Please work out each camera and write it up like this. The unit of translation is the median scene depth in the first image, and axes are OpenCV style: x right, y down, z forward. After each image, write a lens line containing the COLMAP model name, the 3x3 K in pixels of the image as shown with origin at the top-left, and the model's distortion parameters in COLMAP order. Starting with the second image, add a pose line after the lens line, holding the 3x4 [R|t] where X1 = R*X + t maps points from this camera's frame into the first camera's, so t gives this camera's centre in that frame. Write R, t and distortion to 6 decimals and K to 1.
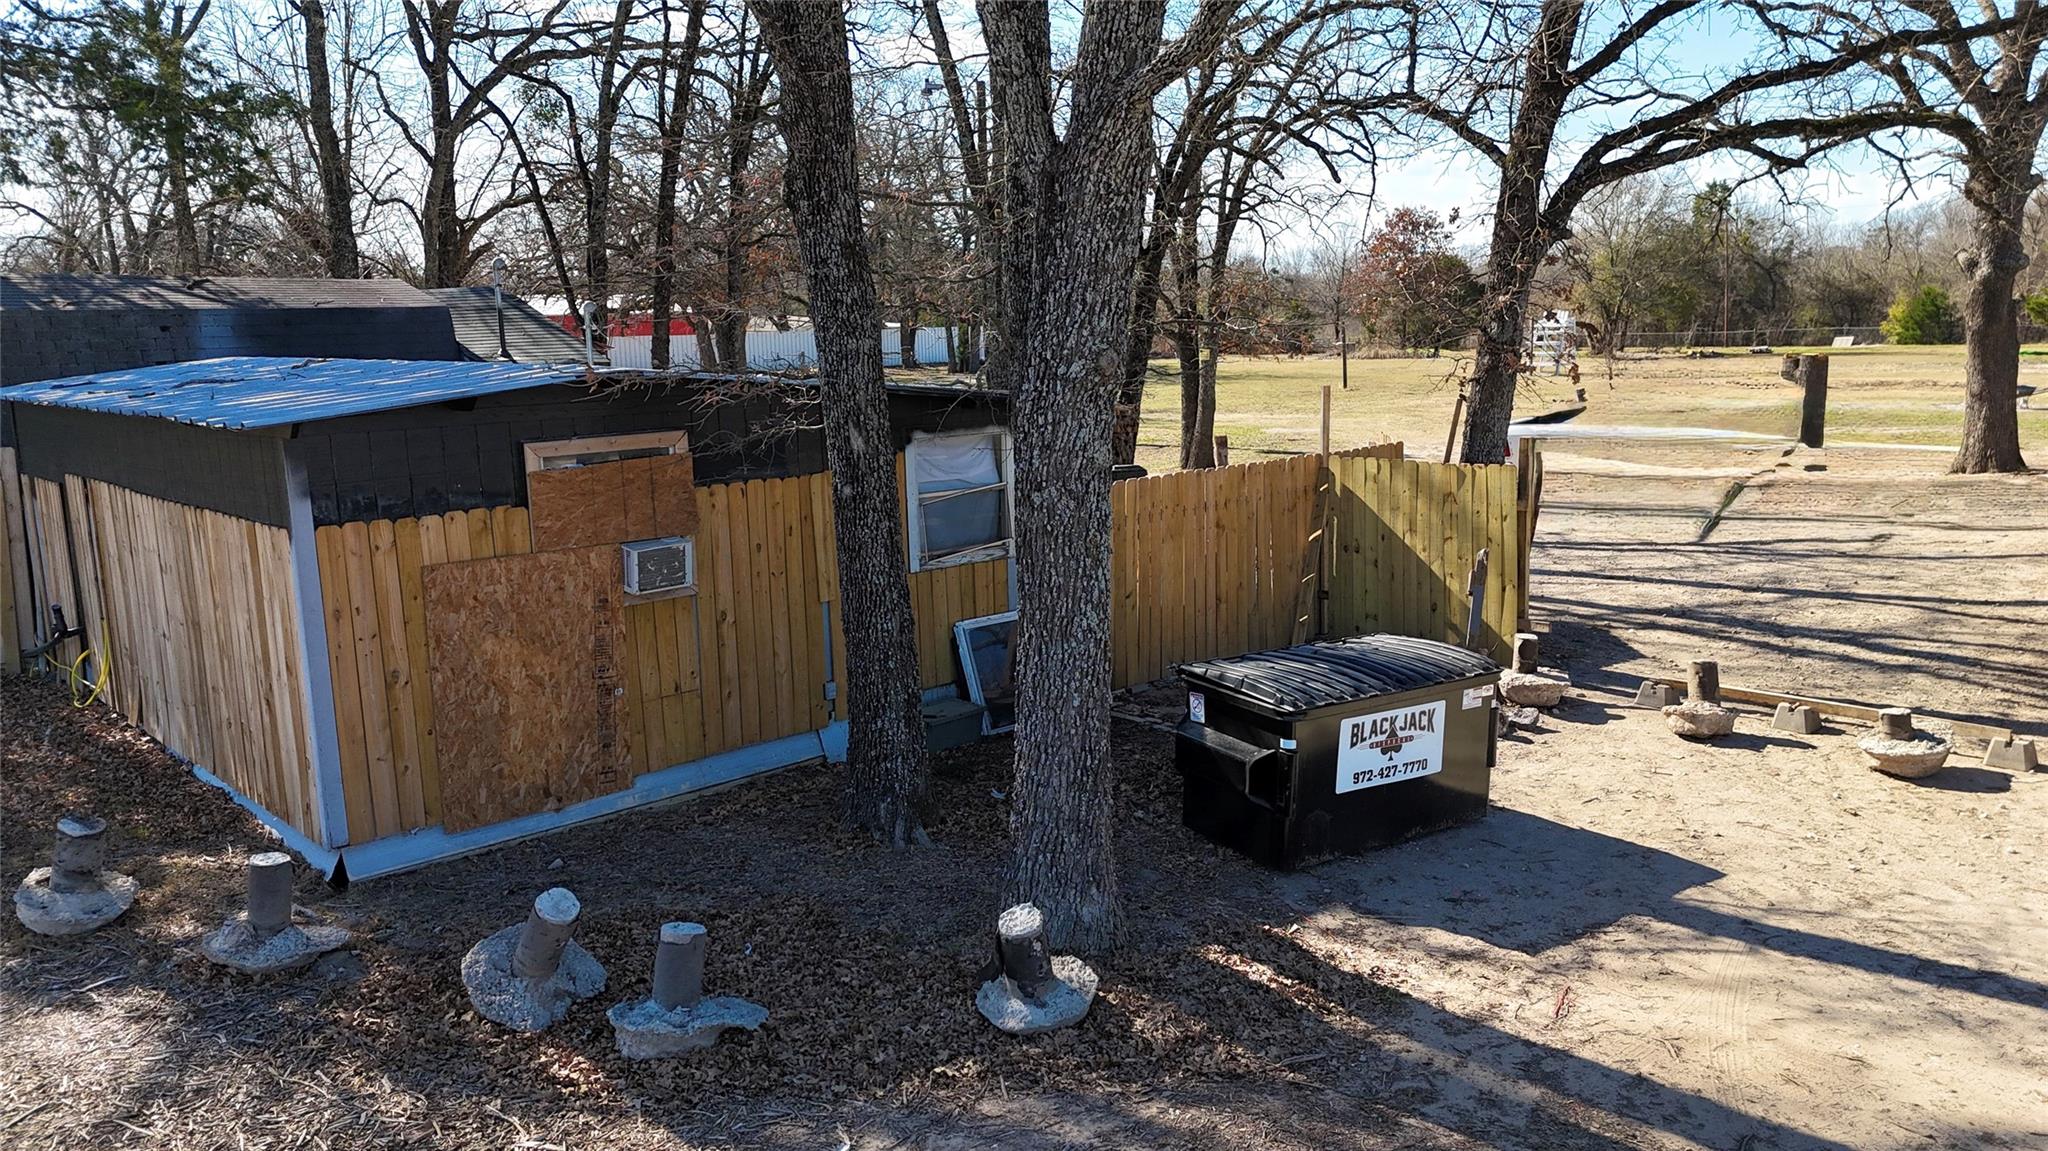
lens RADIAL K [[1501.1, 0, 1006.9], [0, 1501.1, 577.8], [0, 0, 1]] dist [0.091106, -0.084857]
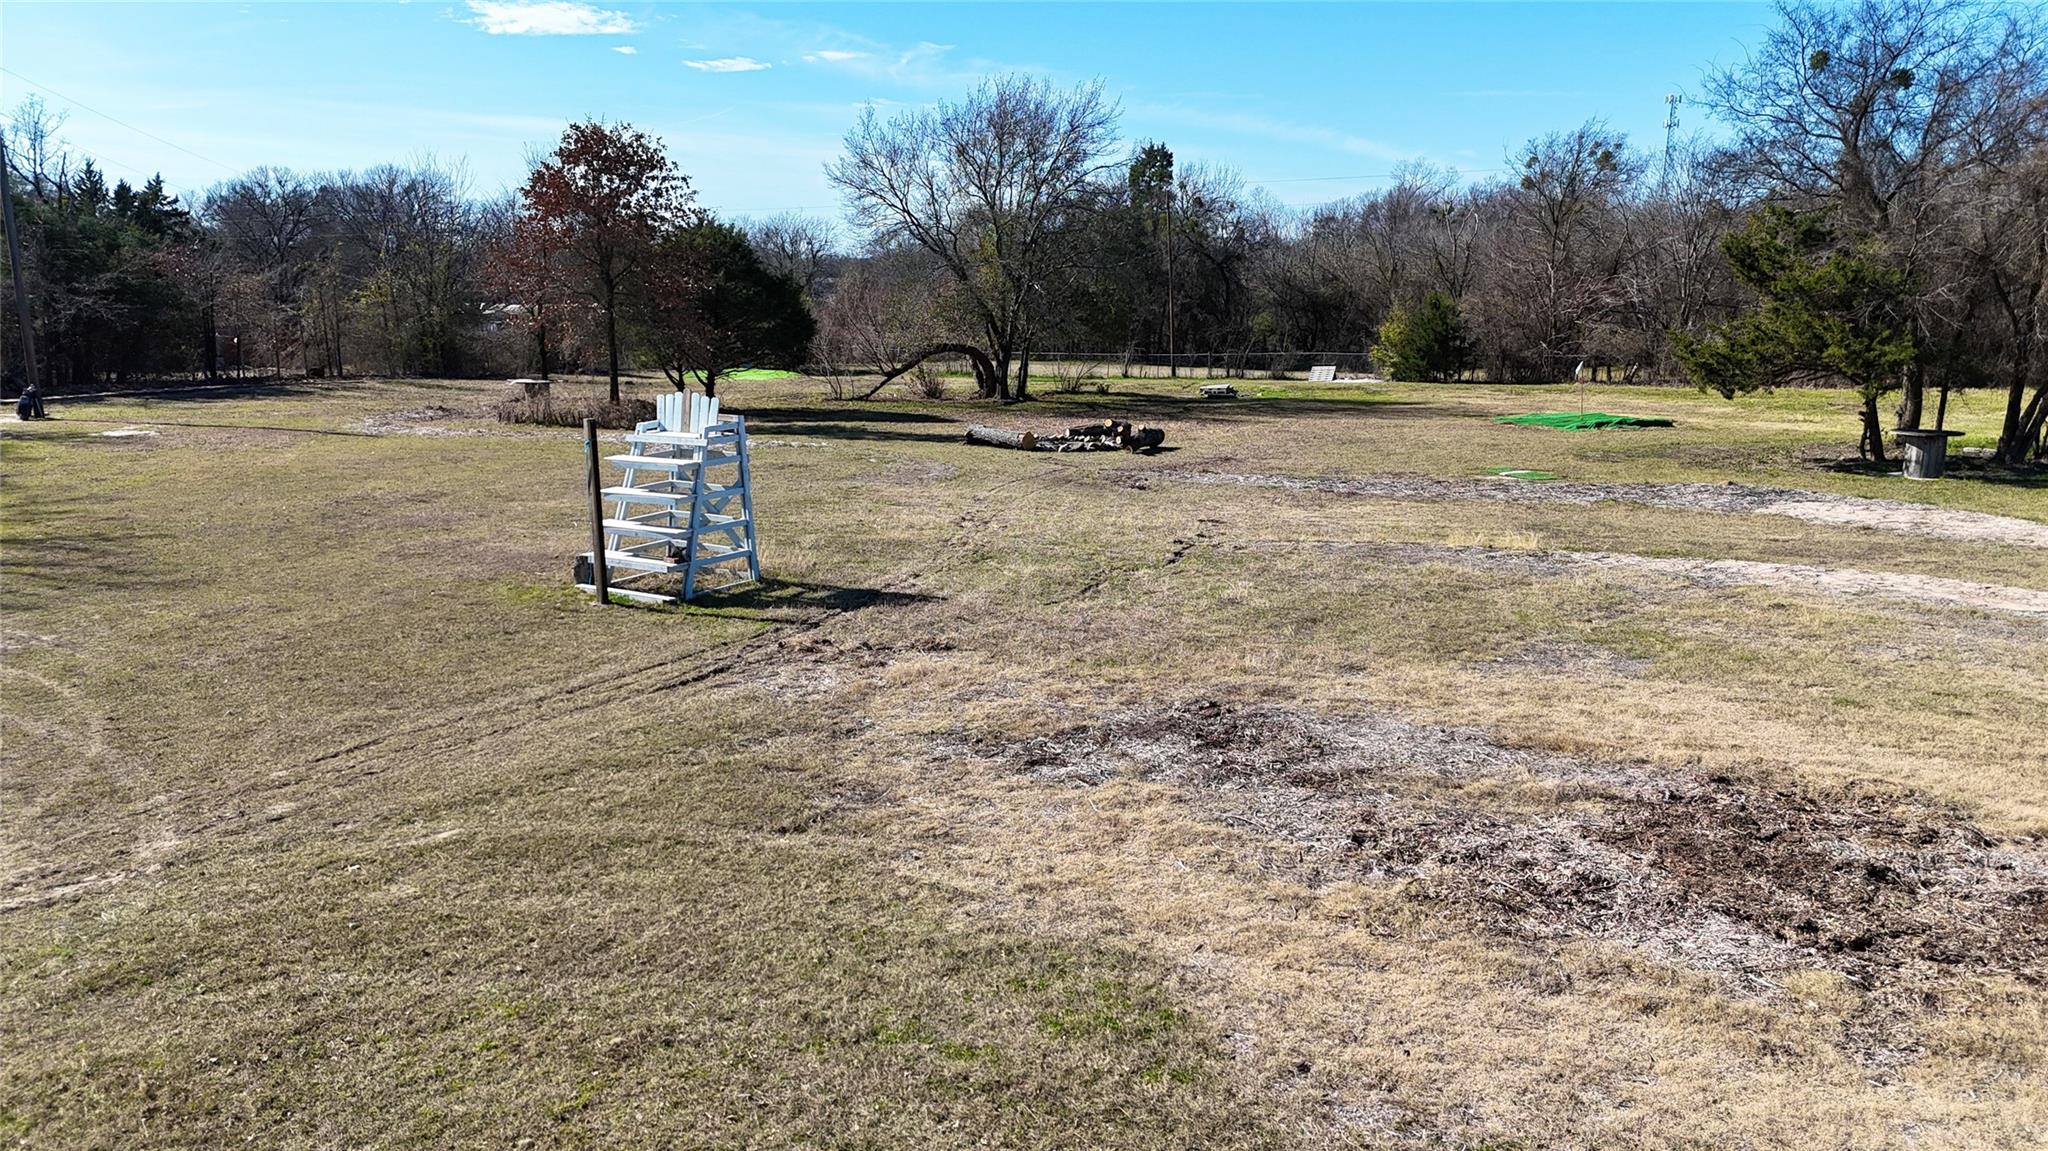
lens RADIAL K [[1501.1, 0, 1006.9], [0, 1501.1, 577.8], [0, 0, 1]] dist [0.091106, -0.084857]
pose [[0.948339, -0.043373, 0.314280, 0.151648], [0.038057, 0.999010, 0.023032, -0.066015], [-0.314968, -0.009881, 0.949051, 0.314445]]
